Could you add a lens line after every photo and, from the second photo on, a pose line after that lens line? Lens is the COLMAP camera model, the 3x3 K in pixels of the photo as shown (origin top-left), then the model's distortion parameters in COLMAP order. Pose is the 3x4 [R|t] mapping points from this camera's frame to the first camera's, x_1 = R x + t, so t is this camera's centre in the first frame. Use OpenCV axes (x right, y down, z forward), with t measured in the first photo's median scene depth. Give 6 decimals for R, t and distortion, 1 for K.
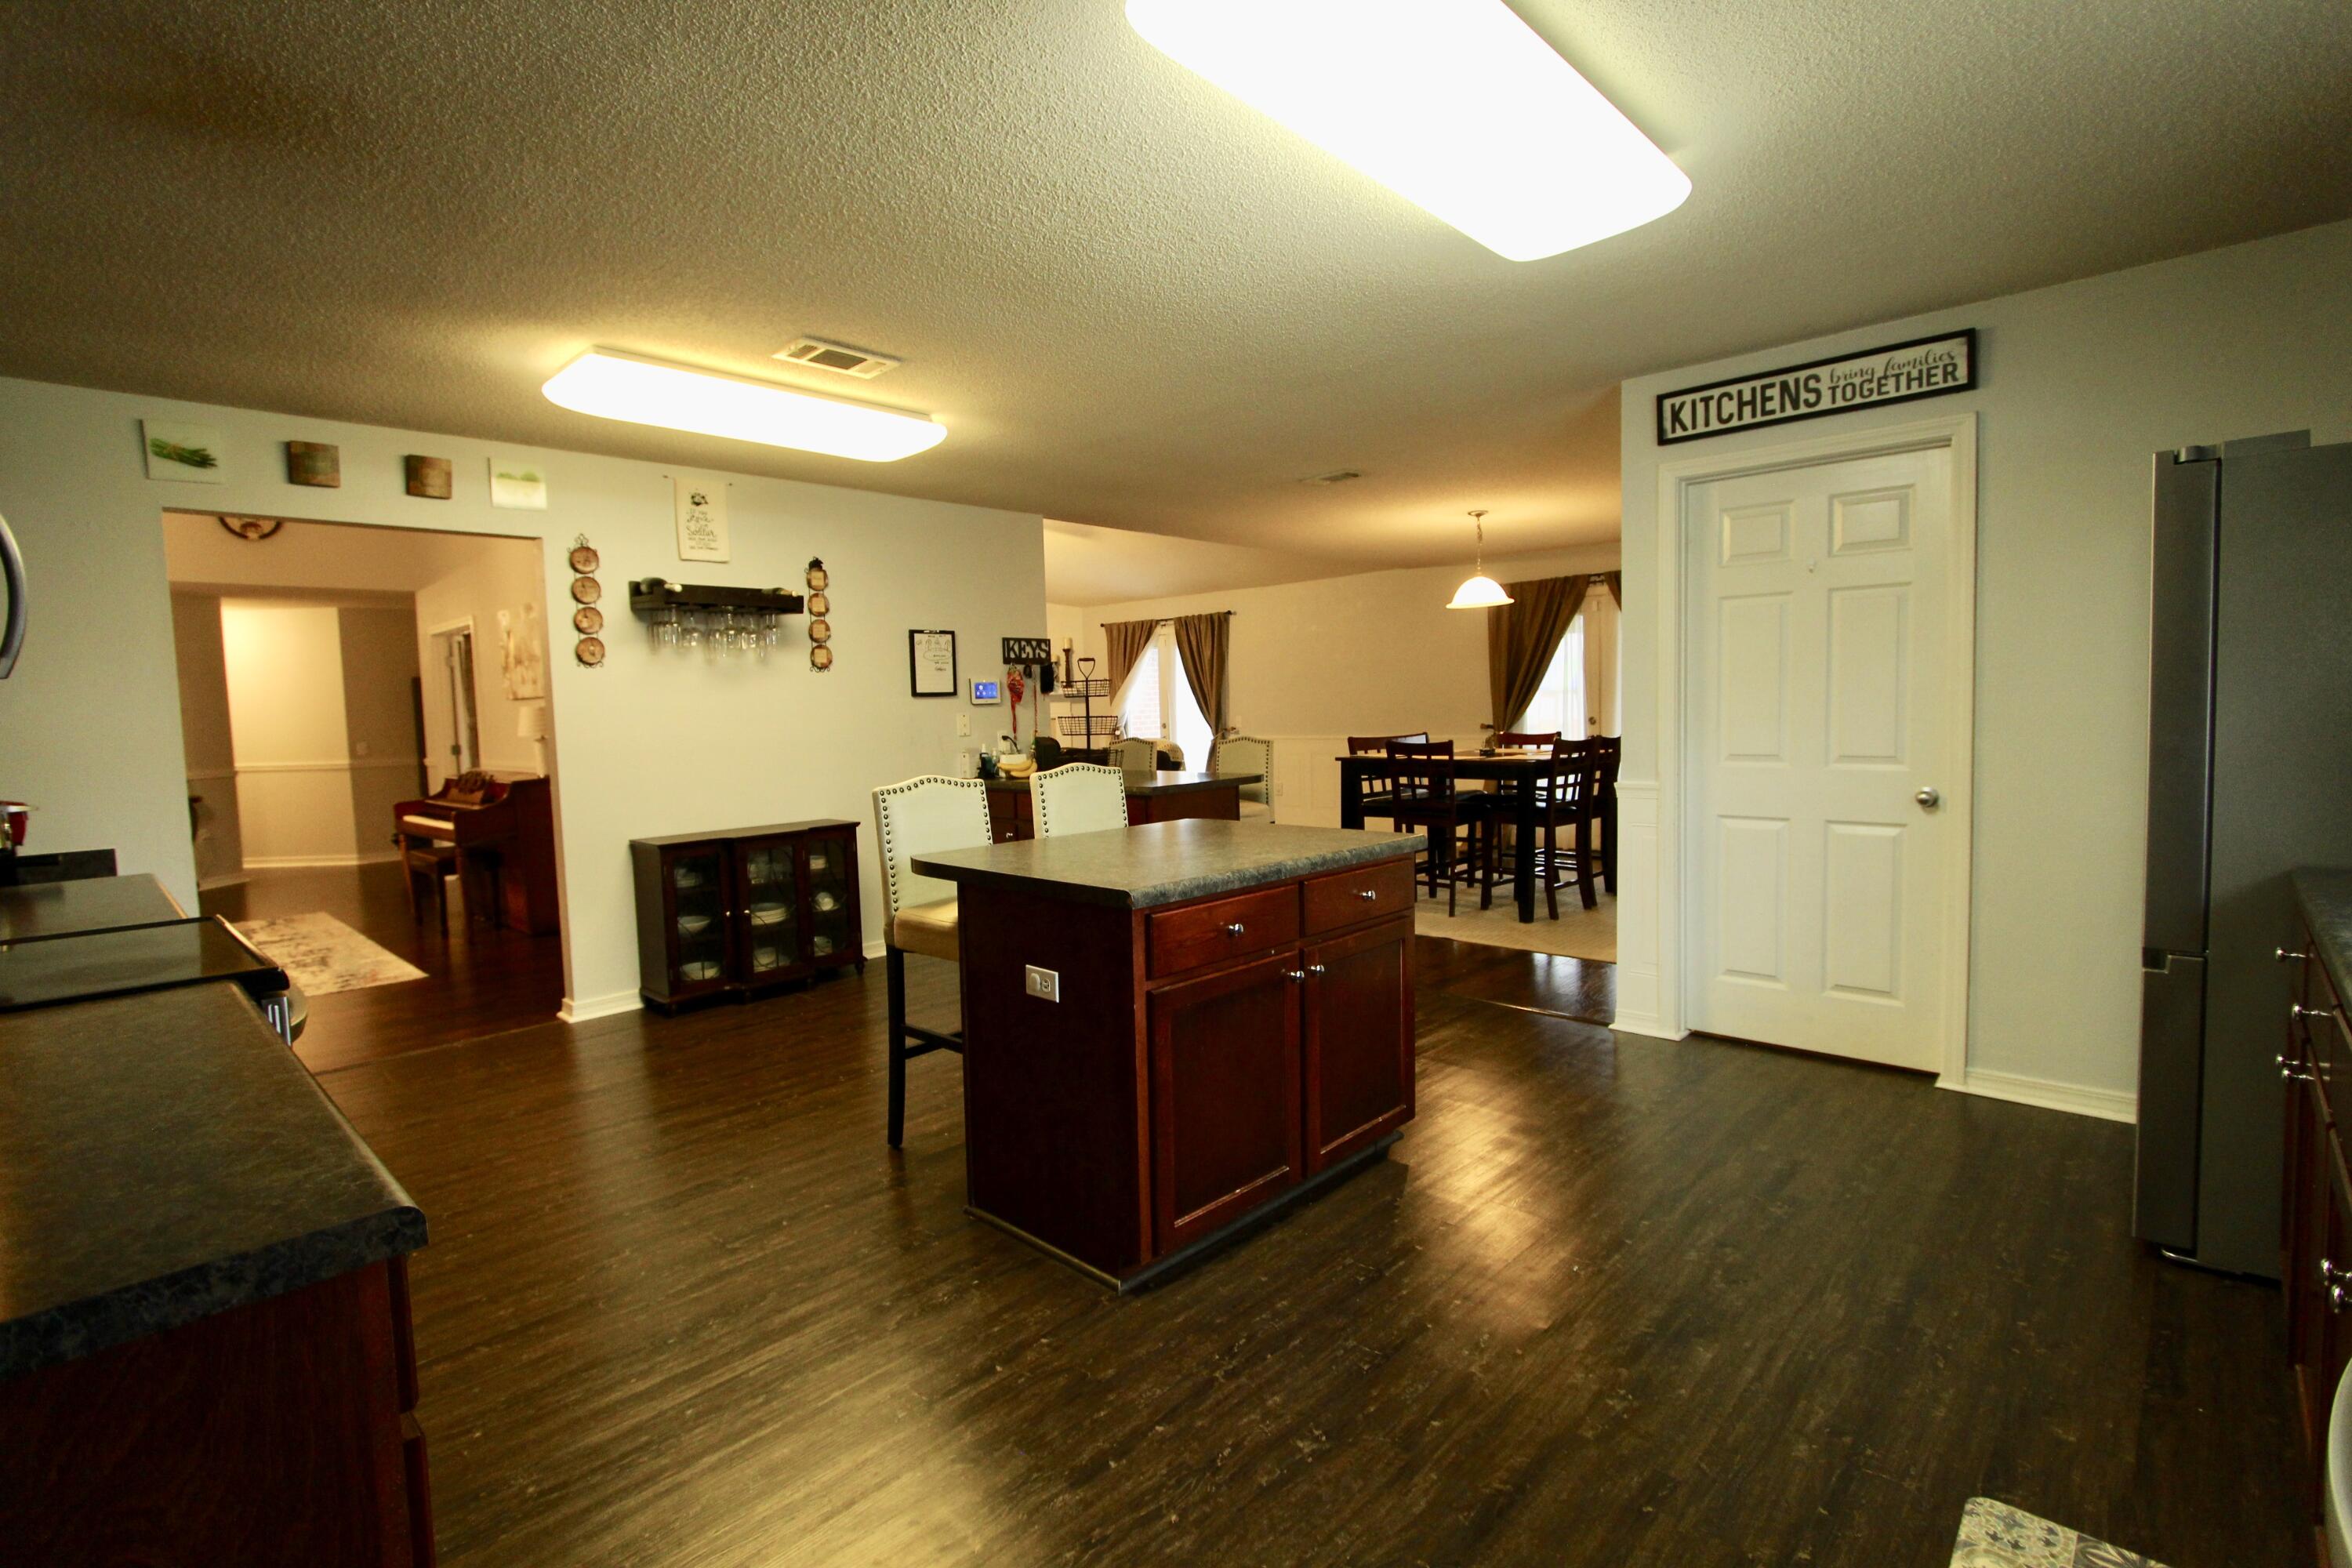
lens RADIAL K [[1085.8, 0, 1178.6], [0, 1085.8, 782.5], [0, 0, 1]] dist [-0.020099, 0.003202]
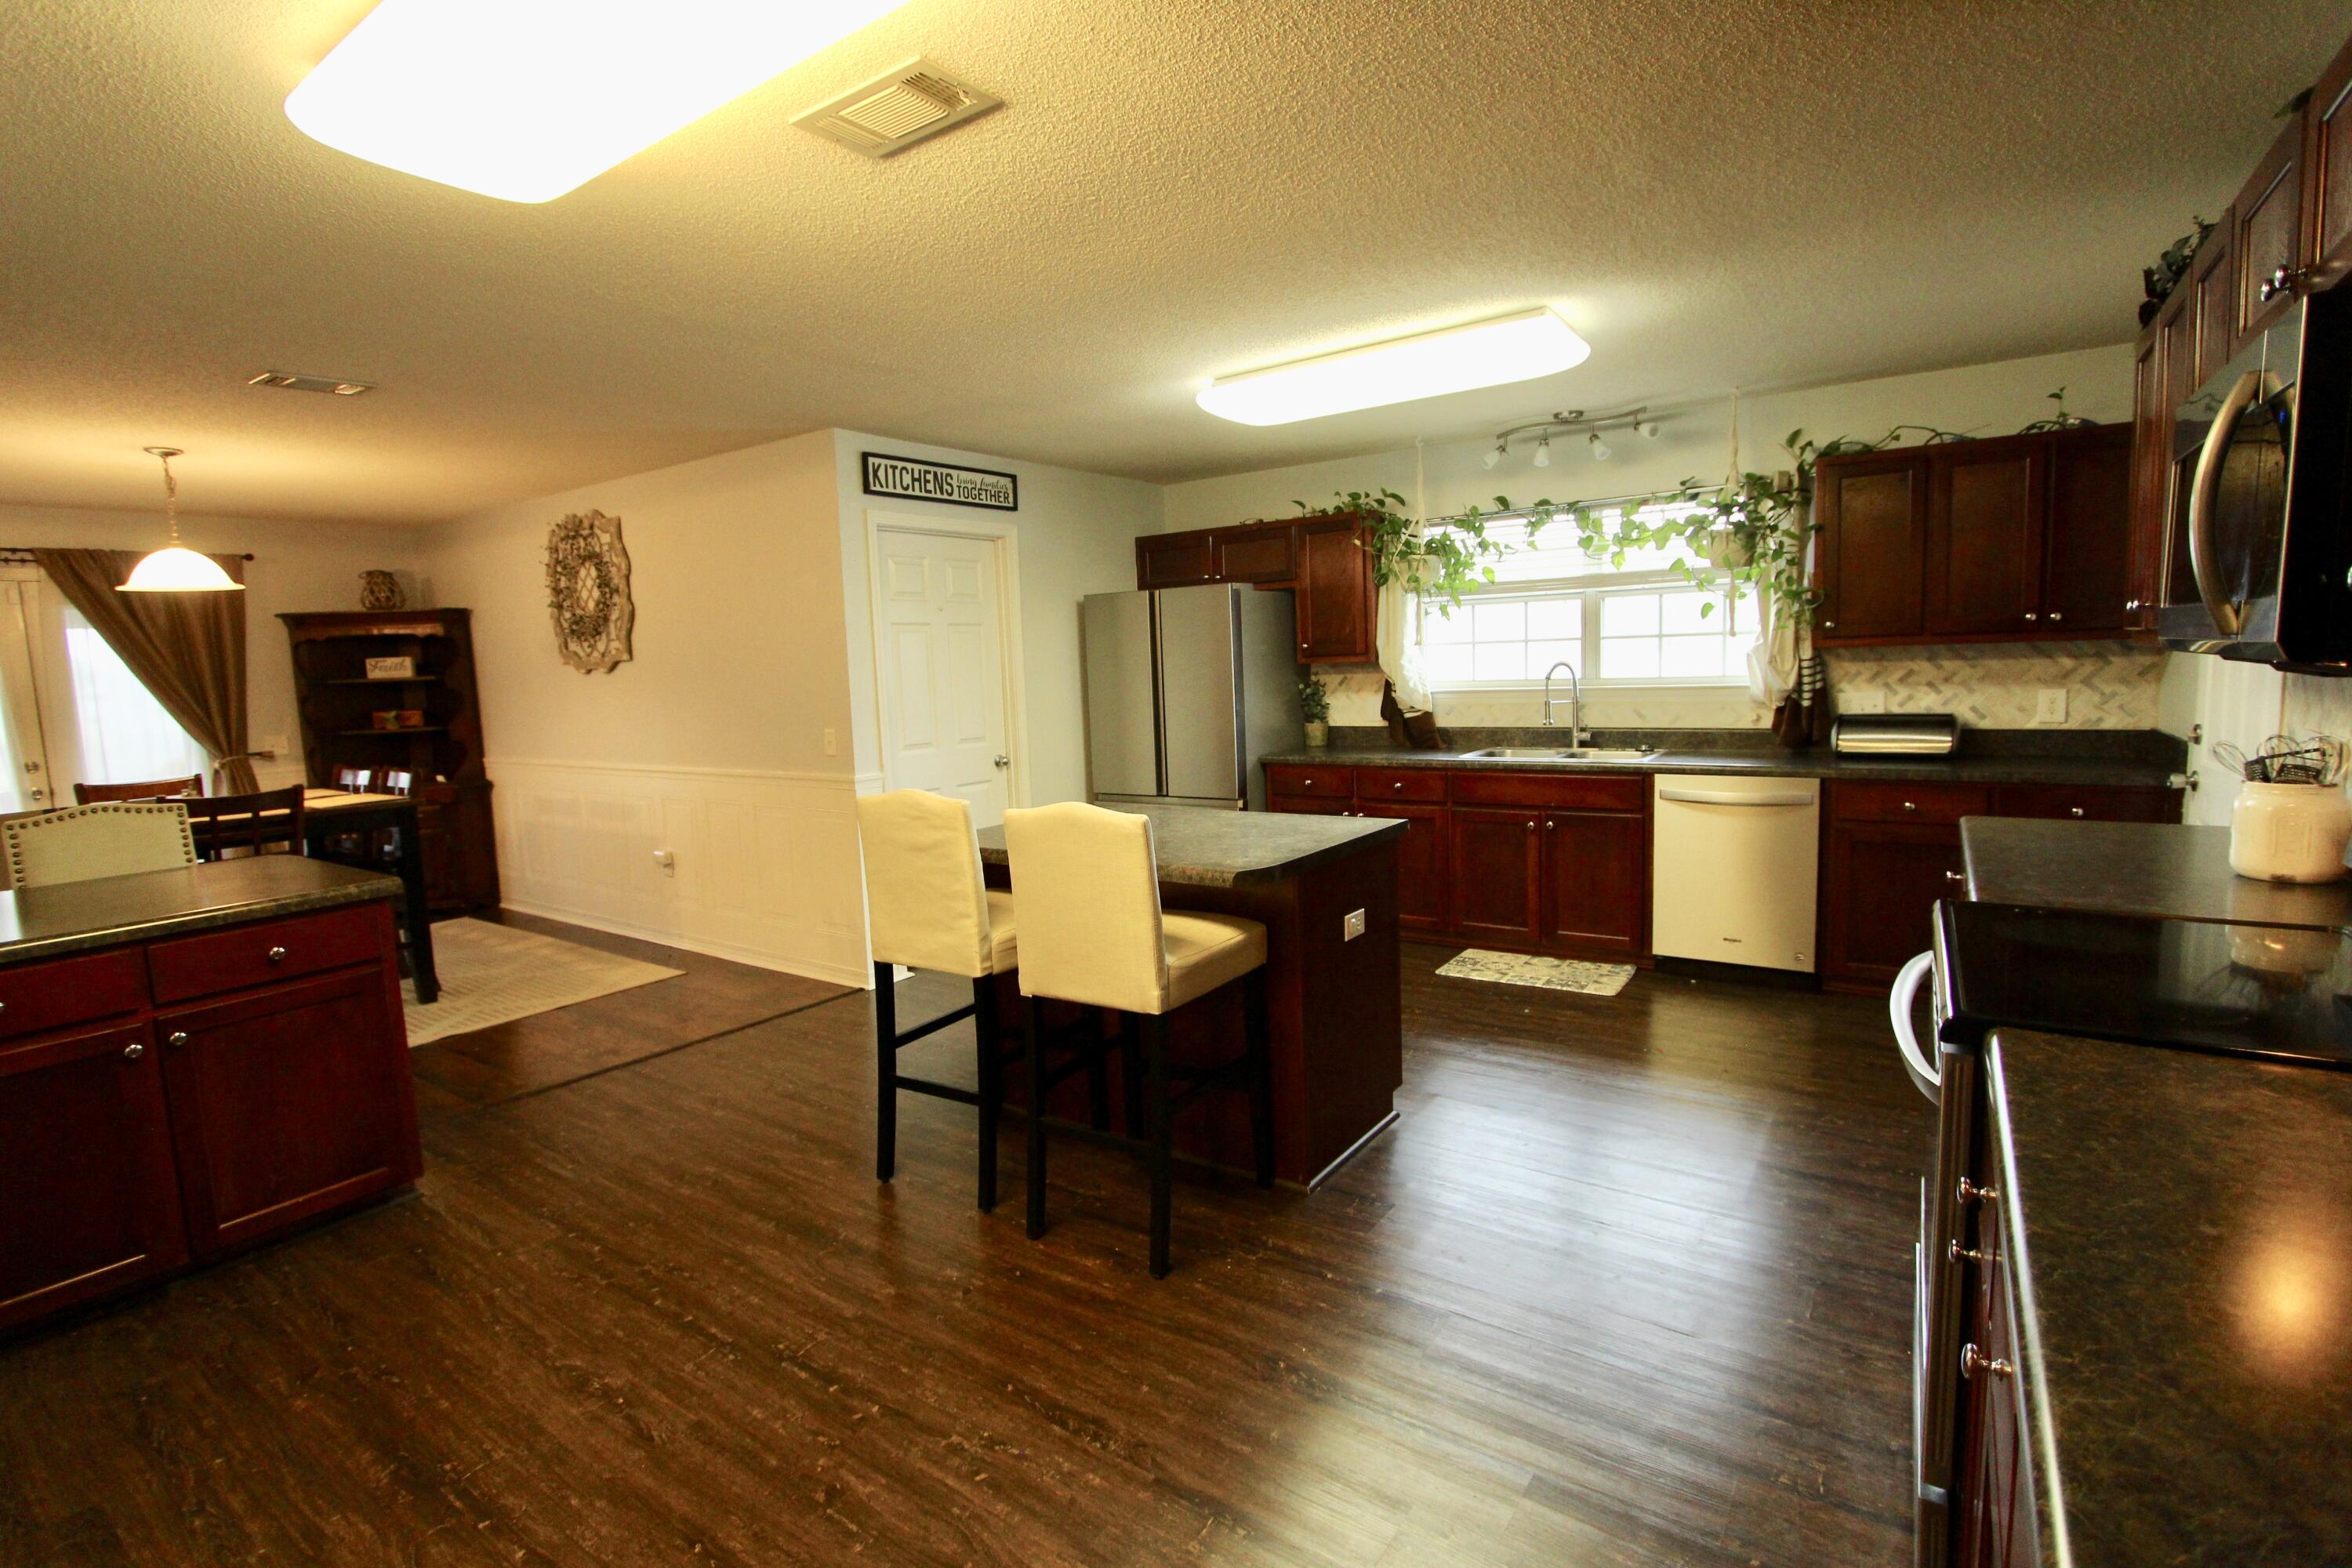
lens RADIAL K [[1085.8, 0, 1176.3], [0, 1085.8, 782.4], [0, 0, 1]] dist [-0.020099, 0.003202]
pose [[-0.145618, -0.078540, 0.986218, -0.869793], [0.110614, 0.989301, 0.095118, -0.073816], [-0.983138, 0.122940, -0.135373, 0.913192]]
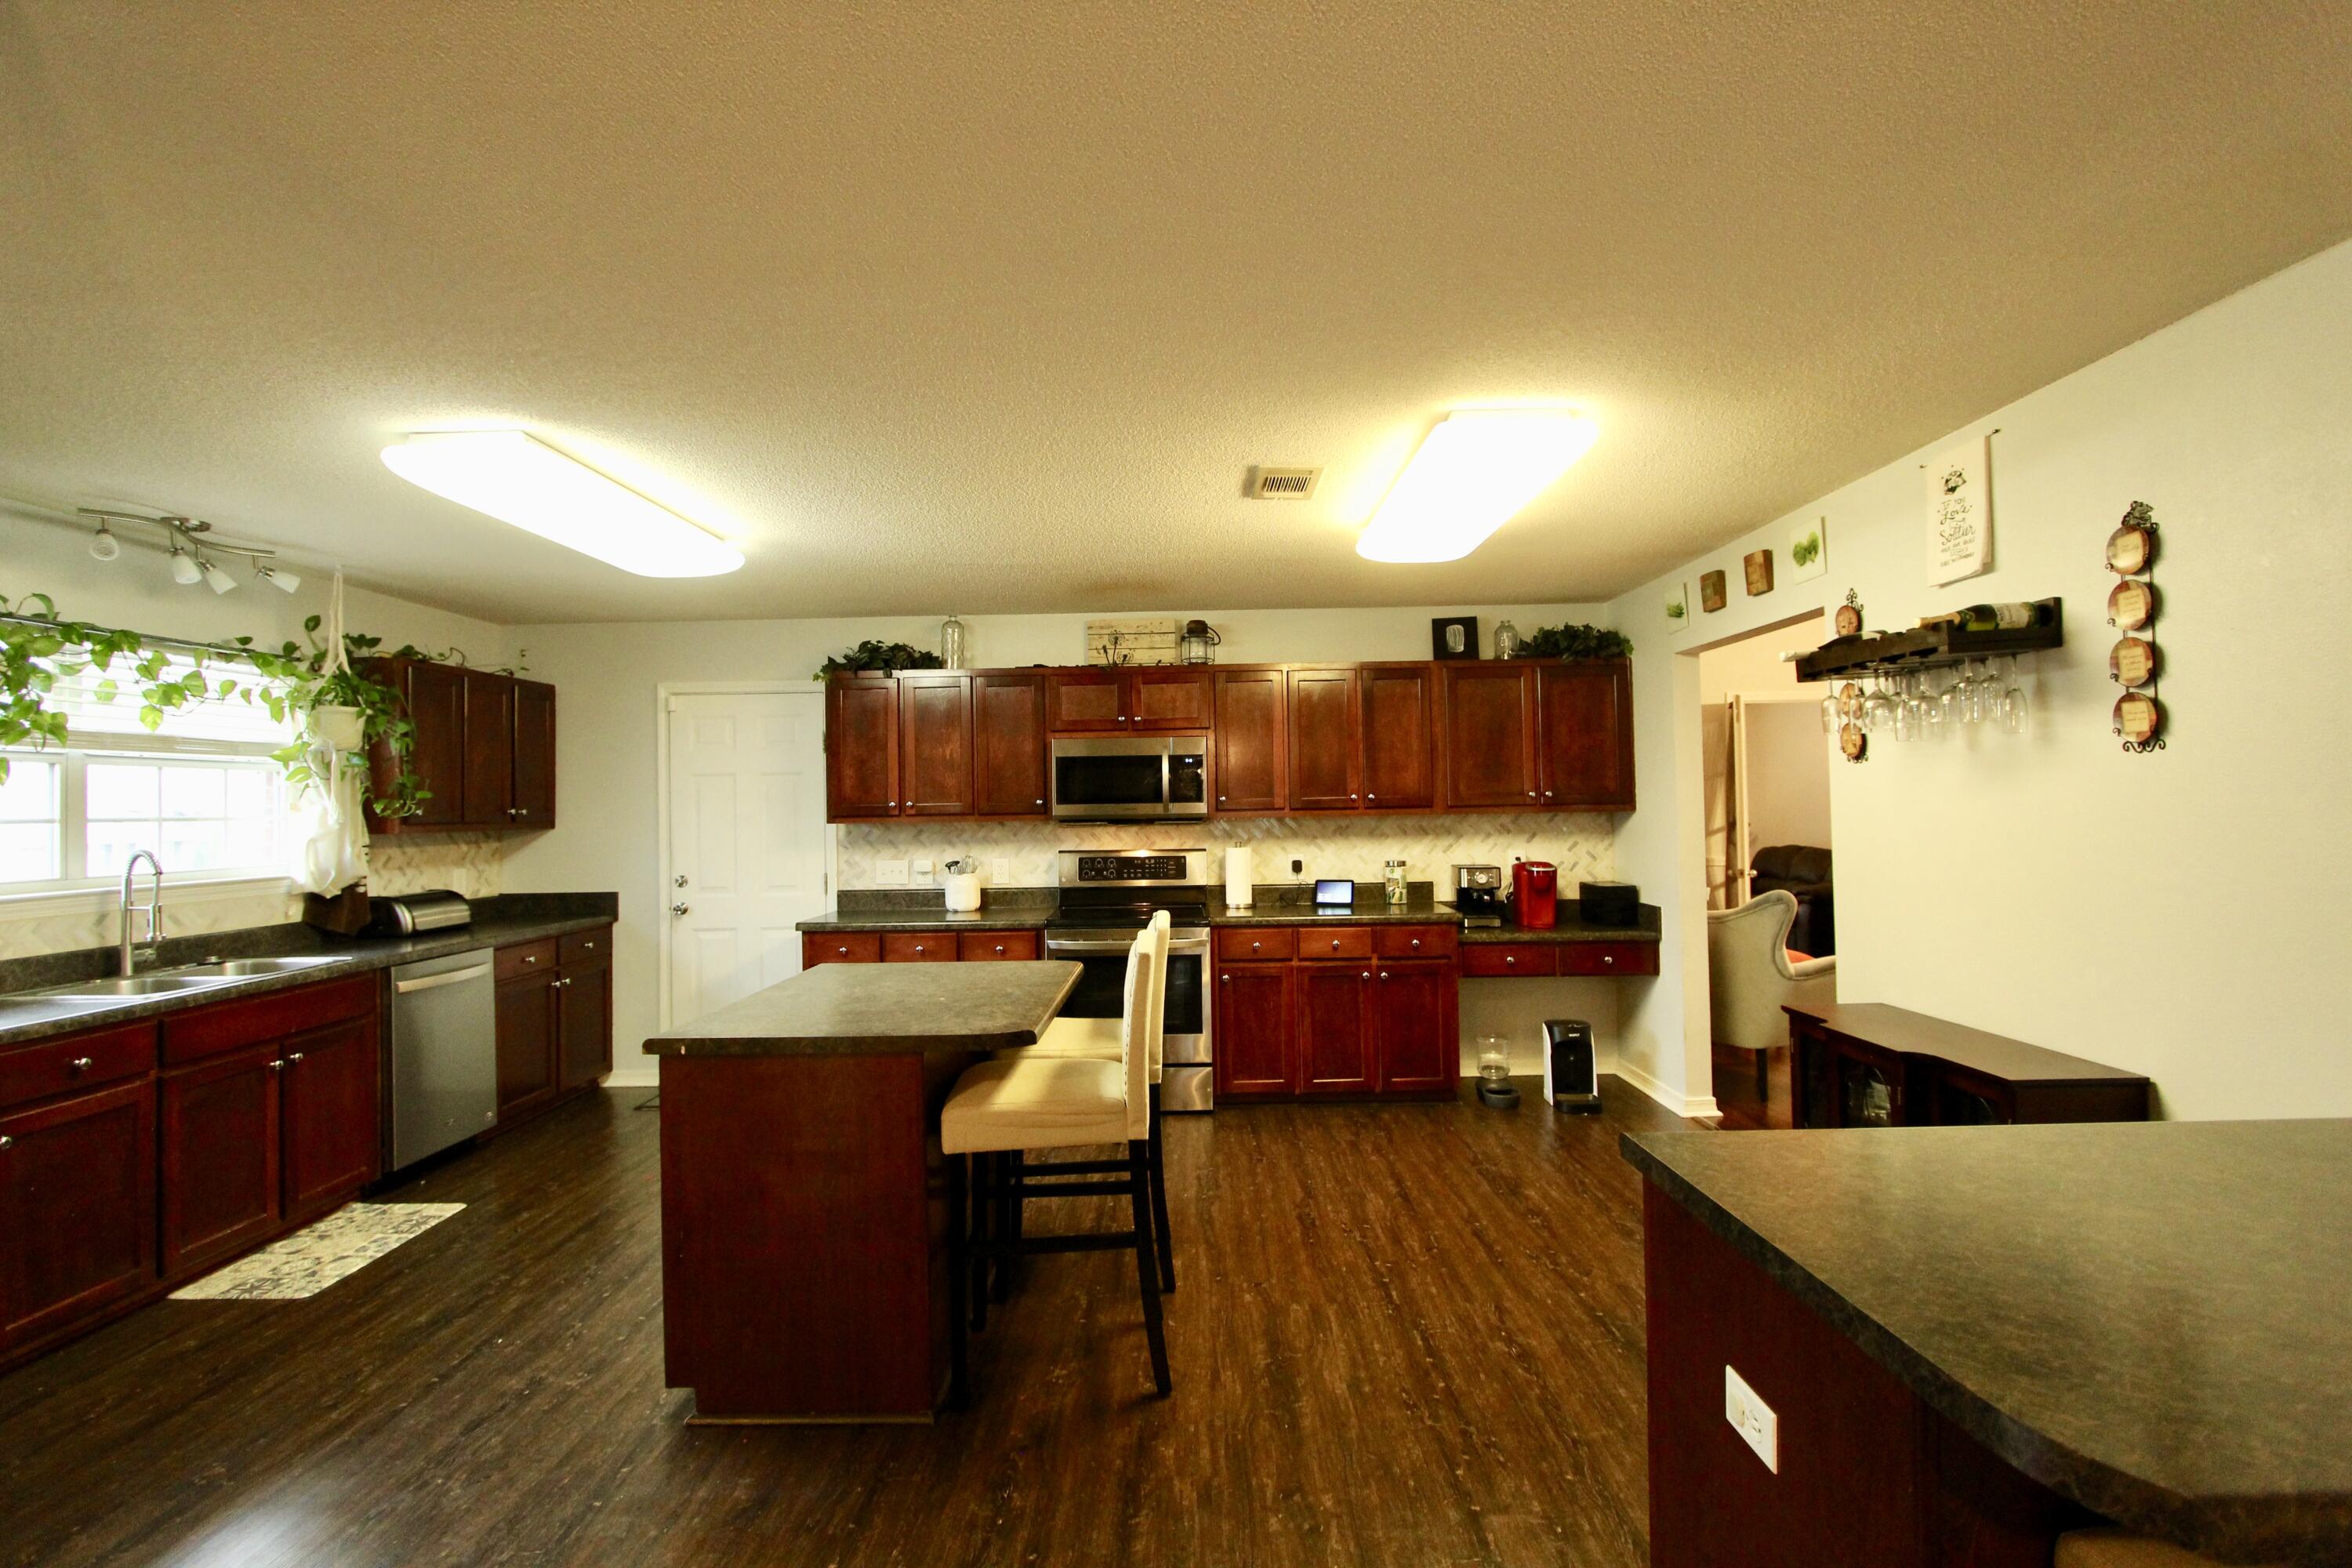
lens RADIAL K [[1085.8, 0, 1175.4], [0, 1085.8, 789.6], [0, 0, 1]] dist [-0.020099, 0.003202]
pose [[-0.736388, 0.031263, -0.675837, 0.398702], [-0.009242, 0.998374, 0.056253, -0.158780], [0.676497, 0.047670, -0.734901, 1.559887]]
